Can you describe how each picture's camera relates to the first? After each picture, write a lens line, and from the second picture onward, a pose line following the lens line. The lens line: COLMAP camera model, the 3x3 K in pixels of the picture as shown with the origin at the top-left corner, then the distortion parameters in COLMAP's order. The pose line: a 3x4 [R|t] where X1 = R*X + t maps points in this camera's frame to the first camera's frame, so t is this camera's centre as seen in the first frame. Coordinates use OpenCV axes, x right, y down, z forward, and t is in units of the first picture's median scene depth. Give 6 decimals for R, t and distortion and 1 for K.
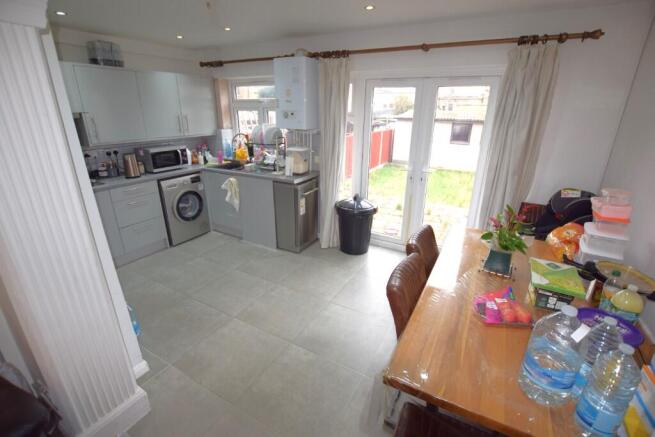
lens RADIAL K [[290.6, 0, 328.3], [0, 290.6, 215.2], [0, 0, 1]] dist [-0.031296, -0.000500]
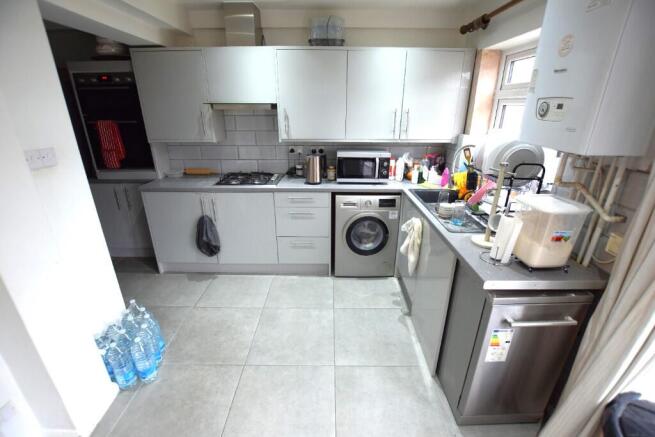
lens RADIAL K [[290.6, 0, 329.0], [0, 290.6, 220.4], [0, 0, 1]] dist [-0.031296, -0.000500]
pose [[0.485617, 0.307221, -0.818407, 0.059538], [-0.296561, 0.938588, 0.176365, -0.174886], [0.822330, 0.157062, 0.546904, 0.536773]]
